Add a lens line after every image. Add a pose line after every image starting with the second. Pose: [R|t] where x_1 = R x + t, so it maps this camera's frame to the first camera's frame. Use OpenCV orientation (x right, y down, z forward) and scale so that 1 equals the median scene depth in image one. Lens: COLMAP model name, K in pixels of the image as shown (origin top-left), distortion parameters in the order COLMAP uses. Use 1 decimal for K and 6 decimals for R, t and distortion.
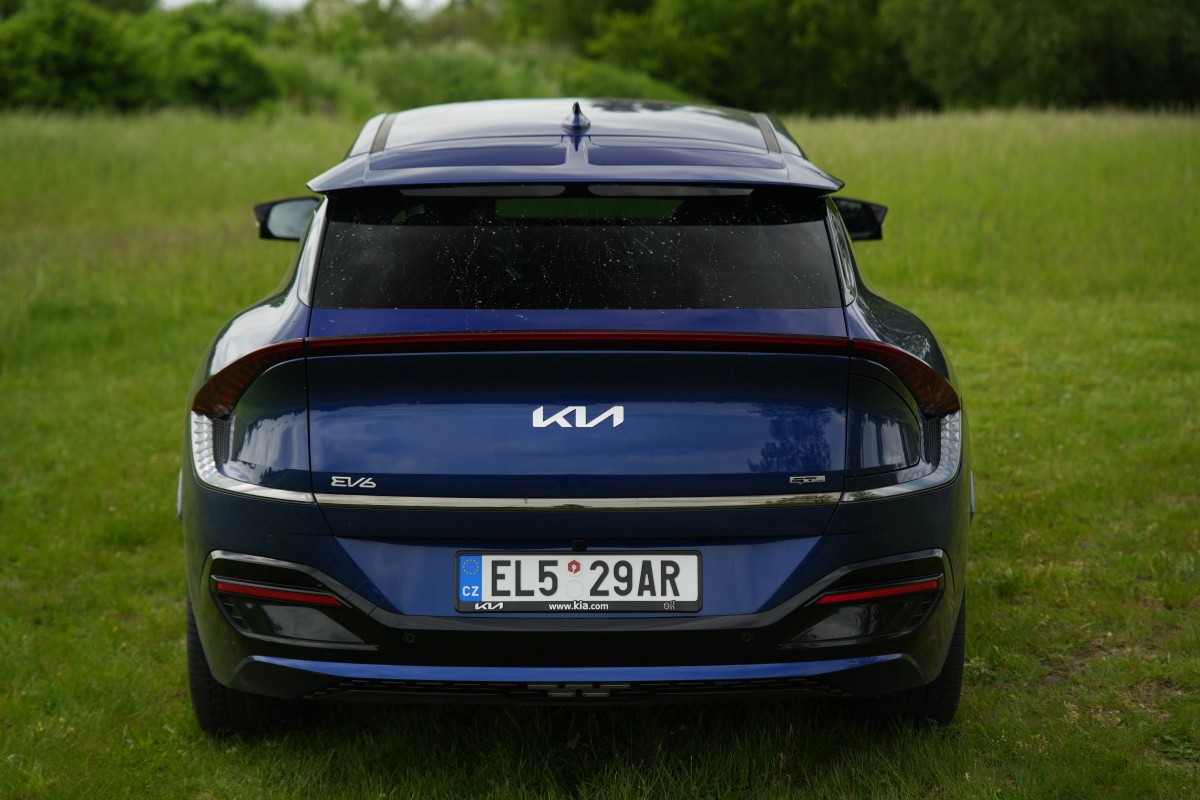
lens RADIAL K [[2373.7, 0, 600.0], [0, 2373.7, 400.0], [0, 0, 1]] dist [0.013218, 0.375825]
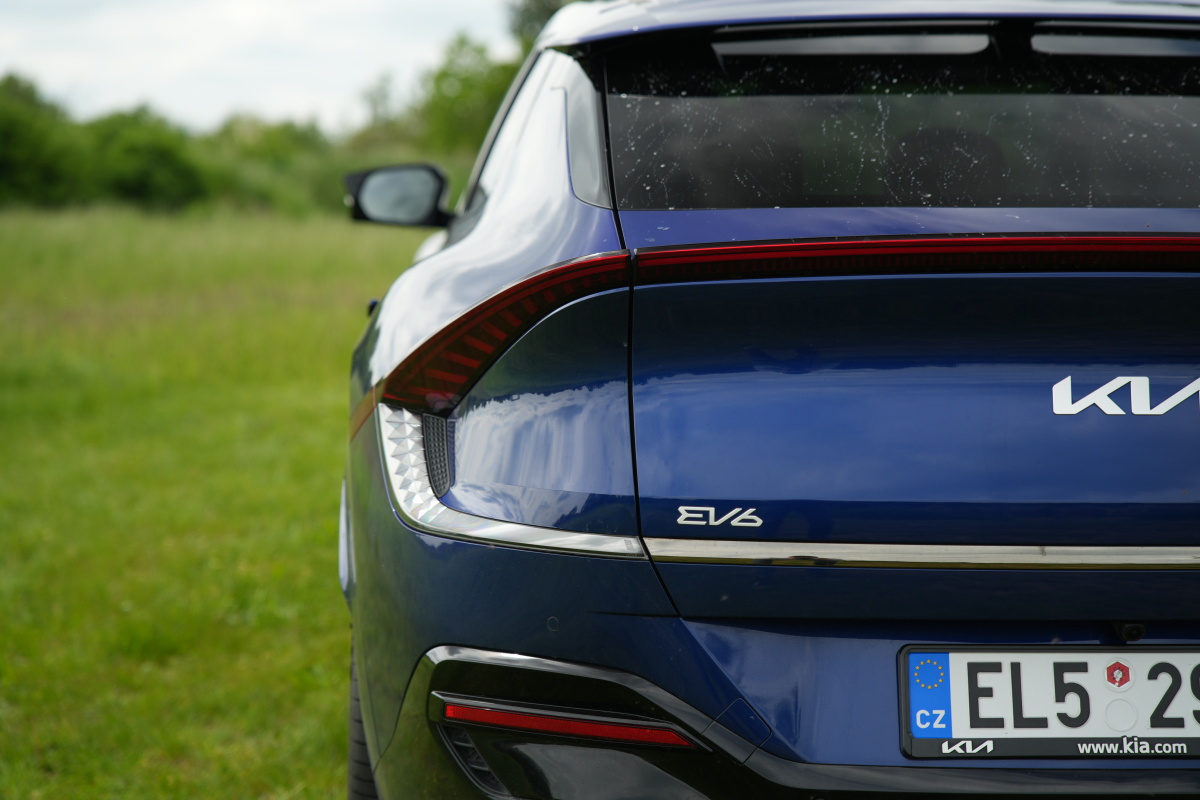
lens RADIAL K [[2373.7, 0, 600.0], [0, 2373.7, 400.0], [0, 0, 1]] dist [0.013218, 0.375825]
pose [[0.999260, 0.002163, 0.038394, -0.150645], [-0.000120, 0.998586, -0.053153, 0.036537], [-0.038455, 0.053109, 0.997848, 0.457071]]
